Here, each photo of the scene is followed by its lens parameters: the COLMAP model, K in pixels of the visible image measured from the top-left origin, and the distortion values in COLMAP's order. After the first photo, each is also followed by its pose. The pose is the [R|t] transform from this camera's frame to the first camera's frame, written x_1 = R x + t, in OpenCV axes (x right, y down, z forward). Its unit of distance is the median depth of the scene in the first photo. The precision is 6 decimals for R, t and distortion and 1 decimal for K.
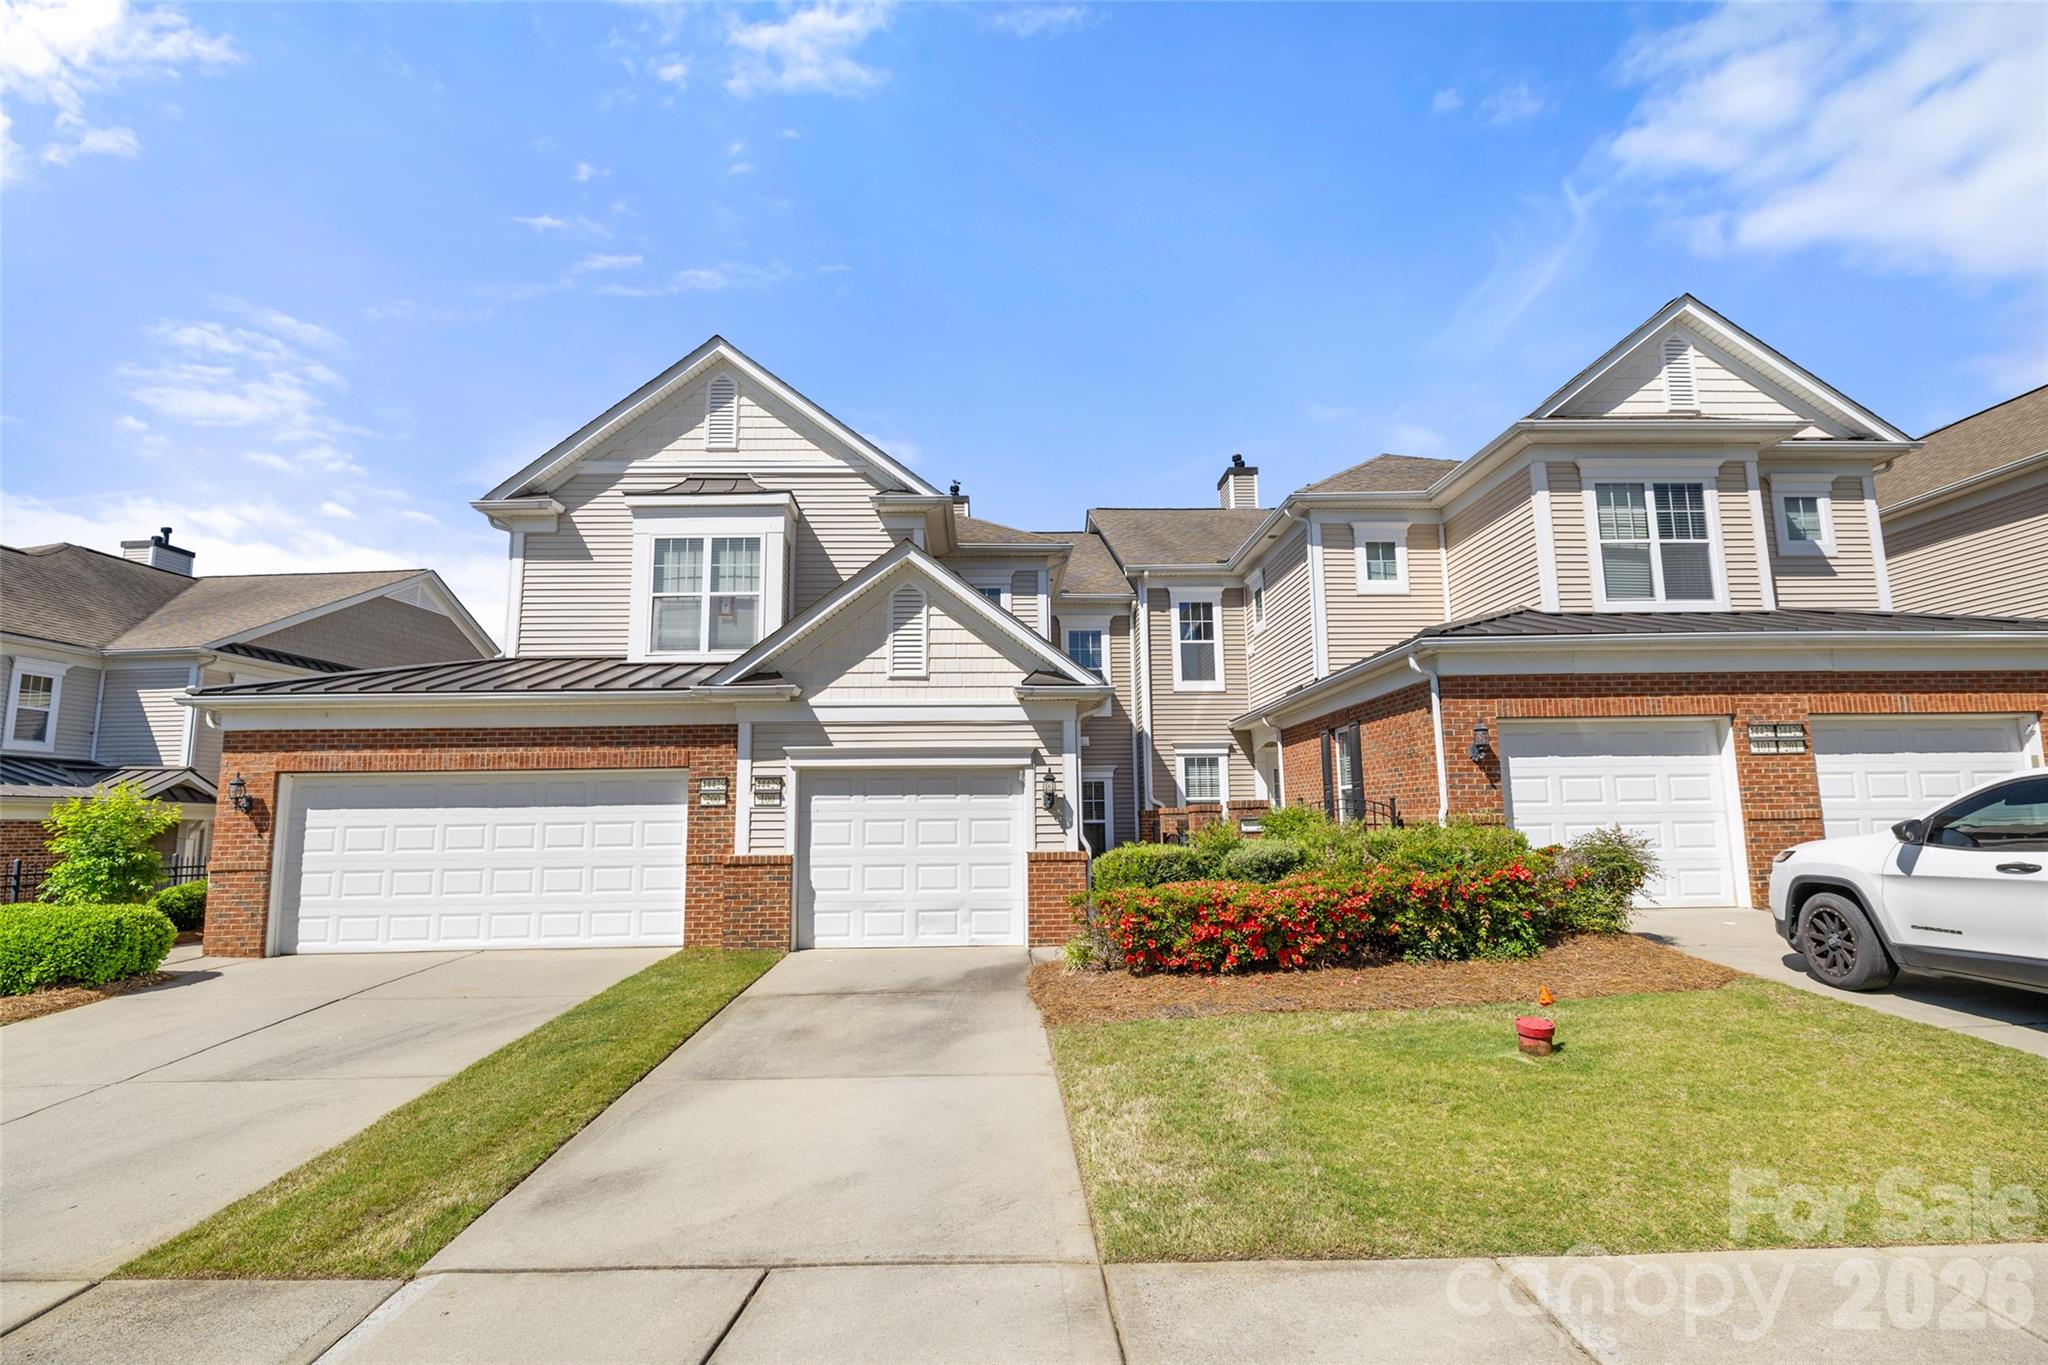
lens RADIAL K [[975.0, 0, 1025.8], [0, 975.0, 681.4], [0, 0, 1]] dist [-0.000482, 0.000200]
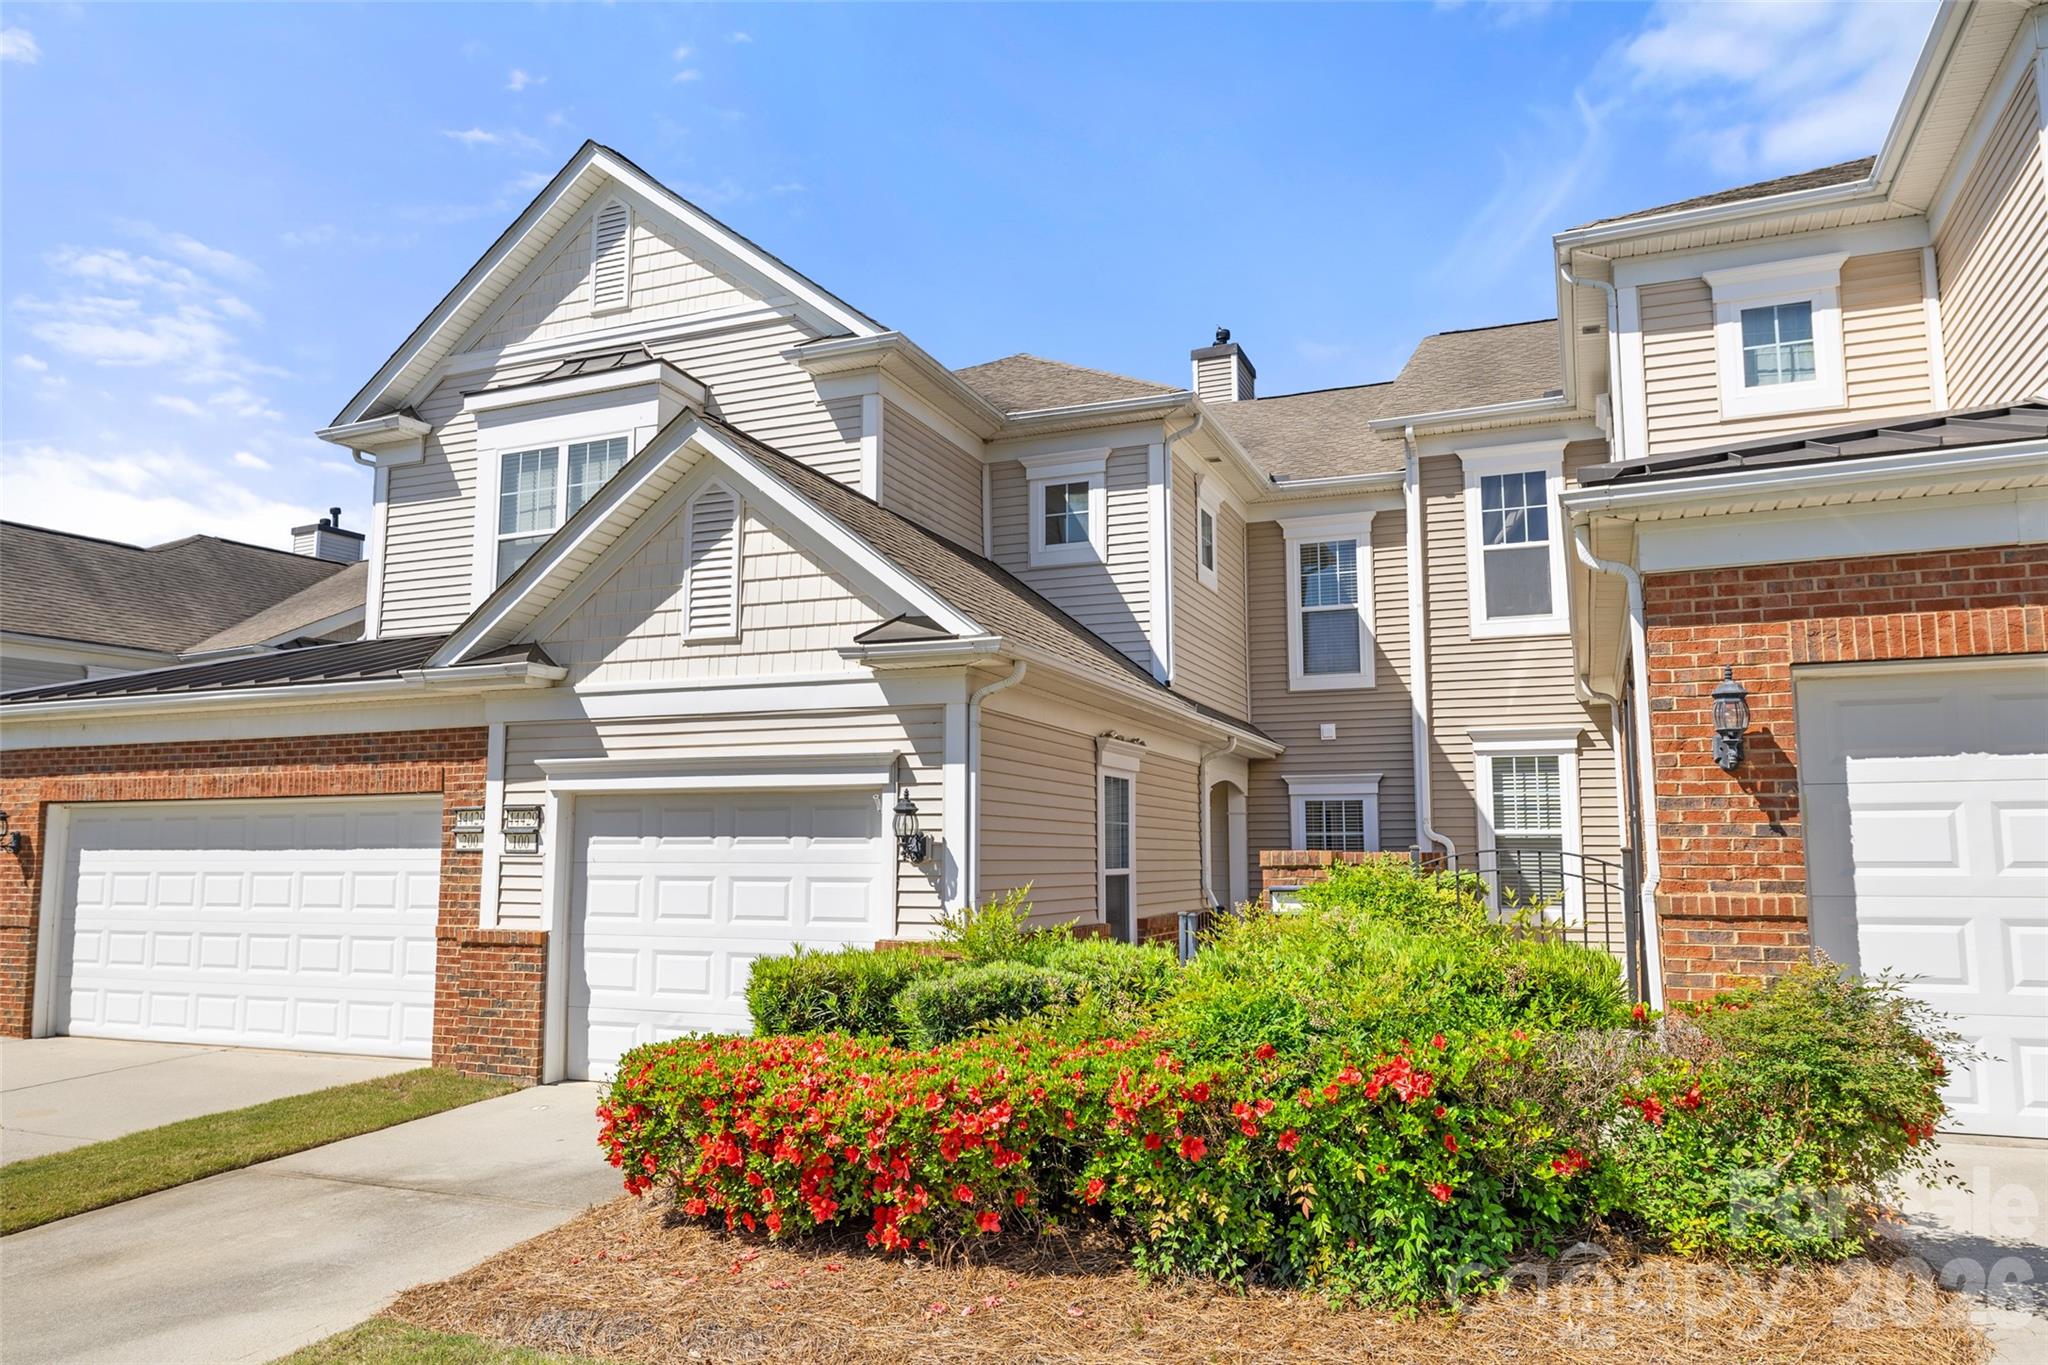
lens RADIAL K [[1372.8, 0, 1026.5], [0, 1372.8, 685.7], [0, 0, 1]] dist [0.003295, -0.001097]
pose [[0.913767, -0.037633, -0.404491, 0.394288], [0.048895, 0.998650, 0.017544, 0.018400], [0.403285, -0.035808, 0.914374, 0.306603]]
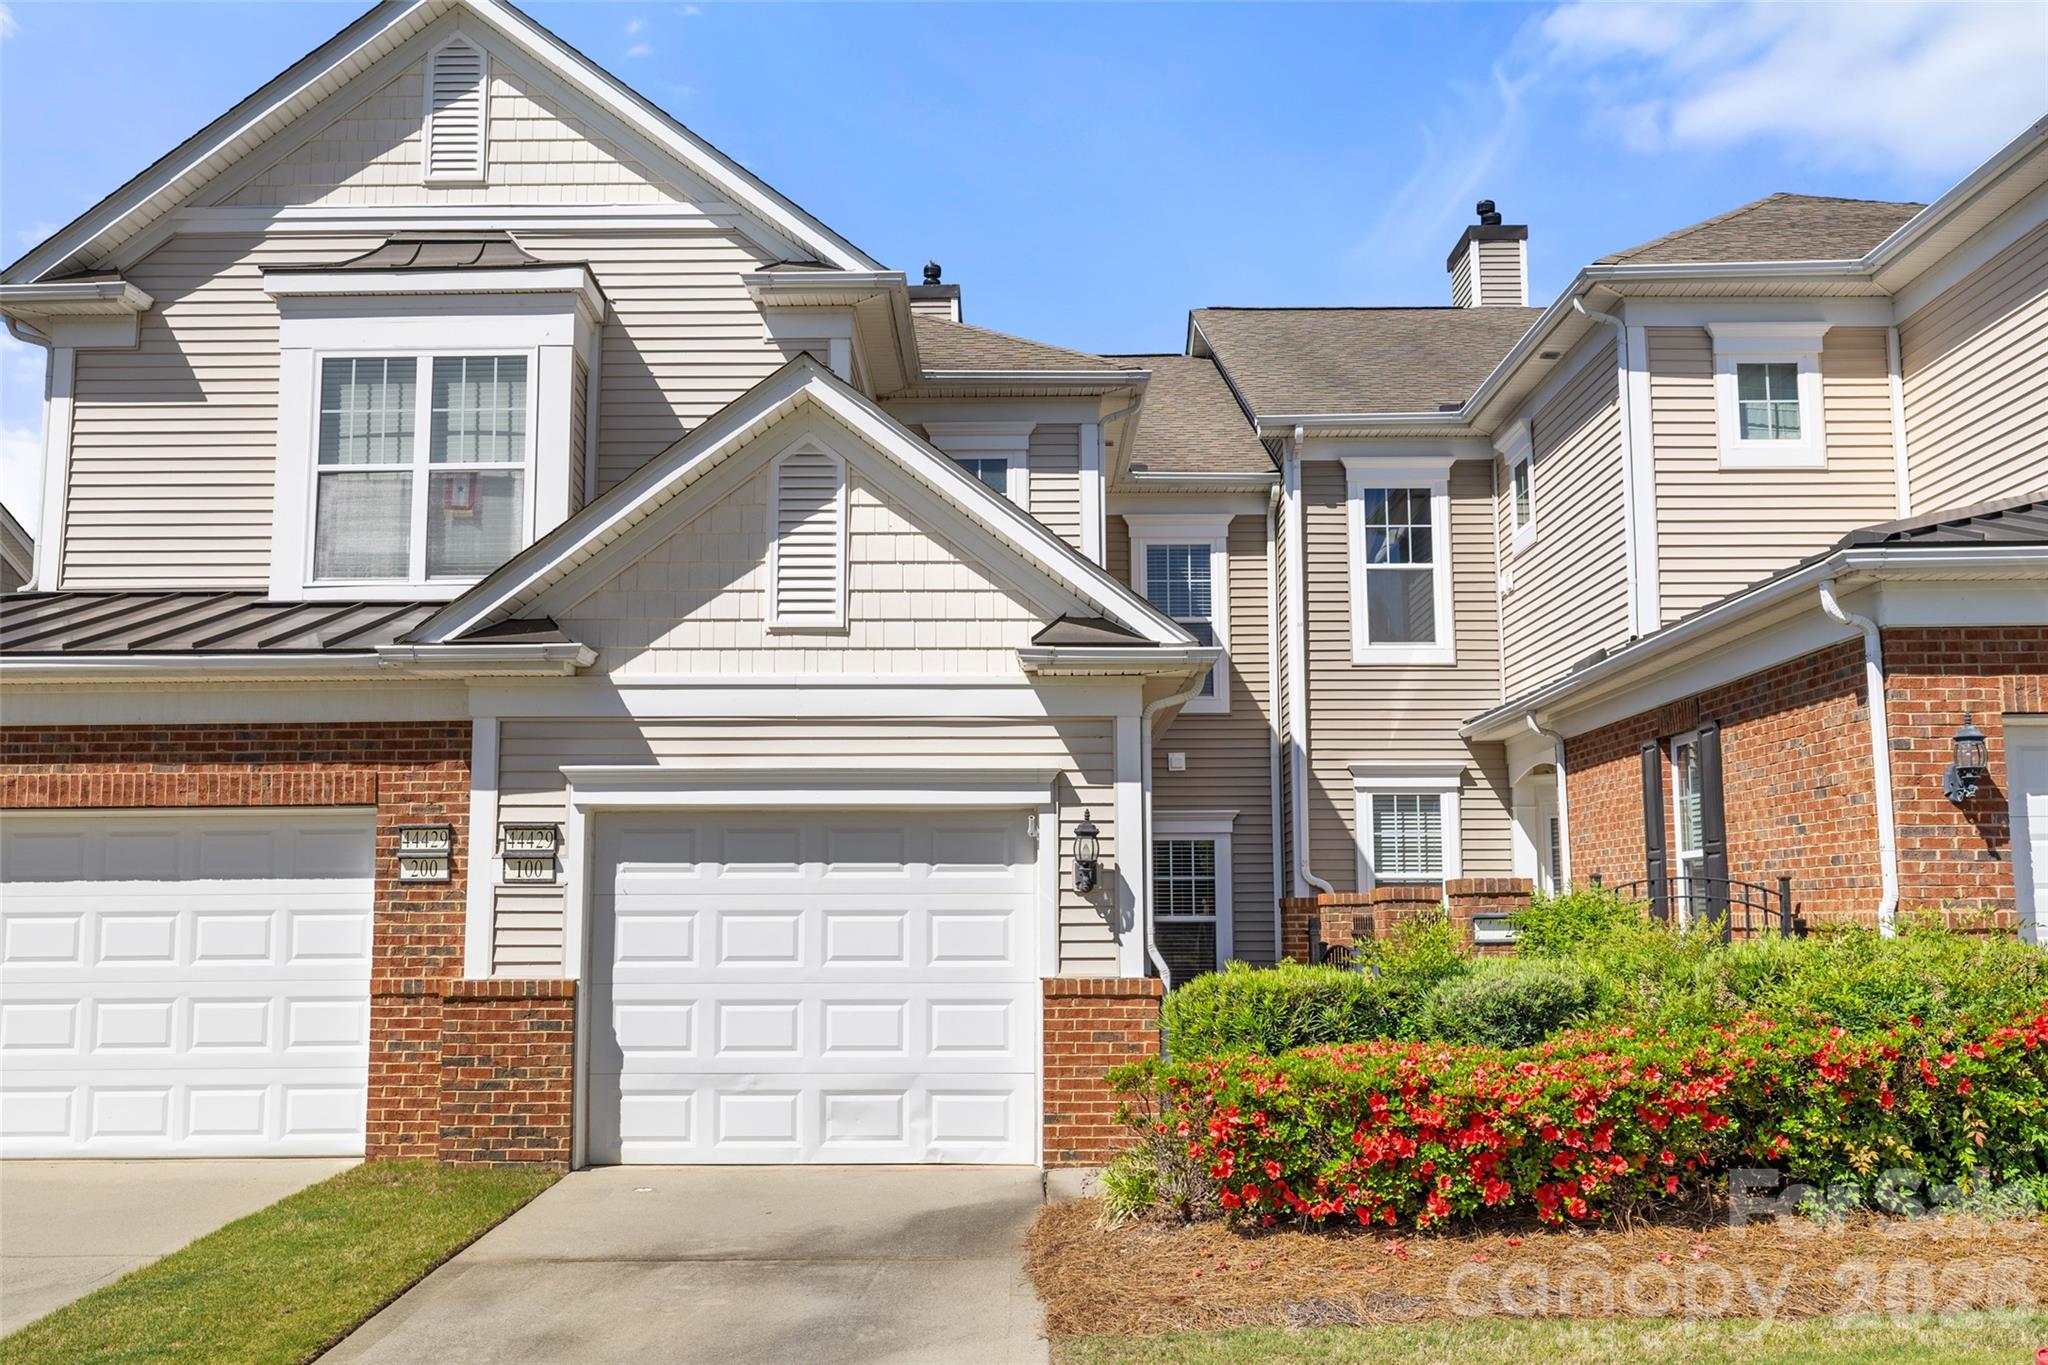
lens RADIAL K [[1854.2, 0, 1014.5], [0, 1854.2, 678.9], [0, 0, 1]] dist [0.003749, 0.005242]
pose [[0.999212, 0.003487, -0.039538, 0.023894], [-0.002903, 0.999886, 0.014810, 0.006921], [0.039585, -0.014684, 0.999108, 0.048380]]
